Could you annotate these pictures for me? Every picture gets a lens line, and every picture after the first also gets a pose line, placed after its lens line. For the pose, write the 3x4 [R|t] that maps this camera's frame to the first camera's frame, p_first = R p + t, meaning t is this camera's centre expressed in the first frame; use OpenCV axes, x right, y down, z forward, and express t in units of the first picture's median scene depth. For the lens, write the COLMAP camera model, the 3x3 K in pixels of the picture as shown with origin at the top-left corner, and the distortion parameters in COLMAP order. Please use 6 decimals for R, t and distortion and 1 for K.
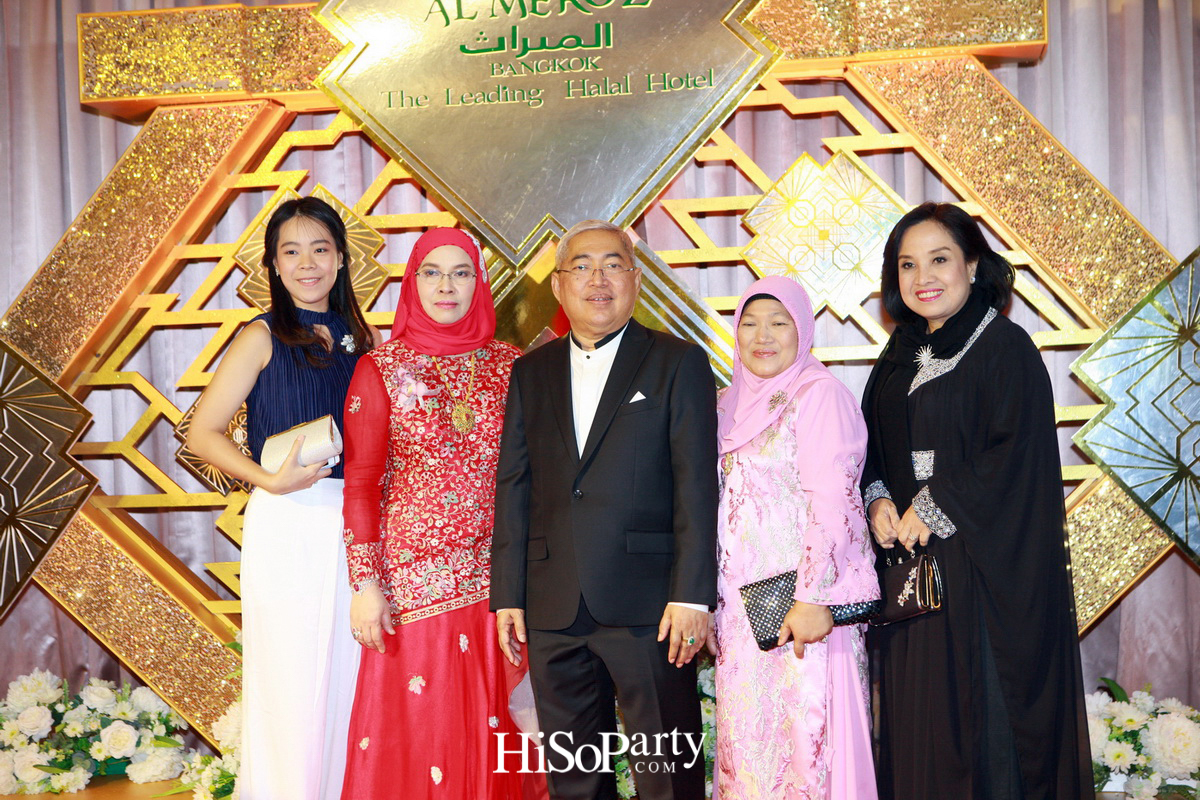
lens RADIAL K [[1856.7, 0, 602.7], [0, 1856.7, 403.1], [0, 0, 1]] dist [0.094329, -0.158969]
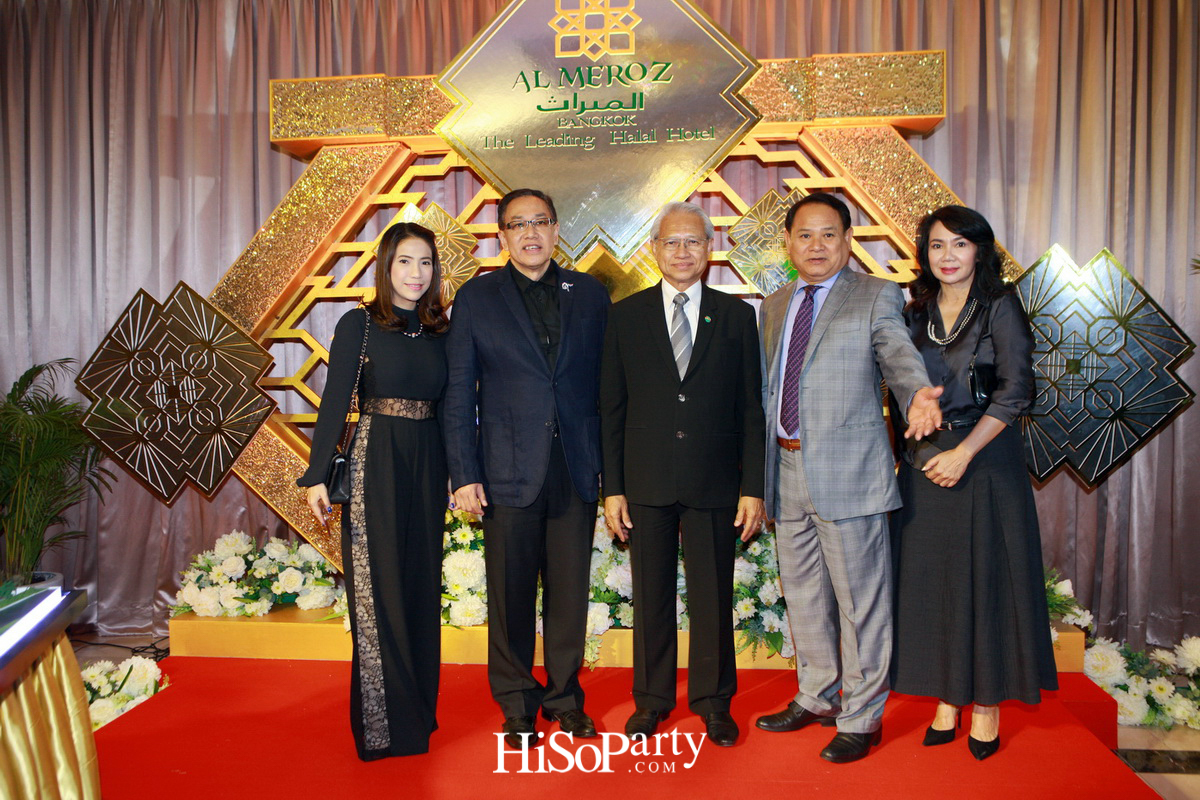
lens RADIAL K [[985.4, 0, 600.0], [0, 985.4, 406.9], [0, 0, 1]] dist [-0.093766, 0.108687]
pose [[0.997419, 0.019123, 0.069213, -0.073950], [-0.021280, 0.999307, 0.030555, 0.015939], [-0.068580, -0.031949, 0.997134, 0.230734]]
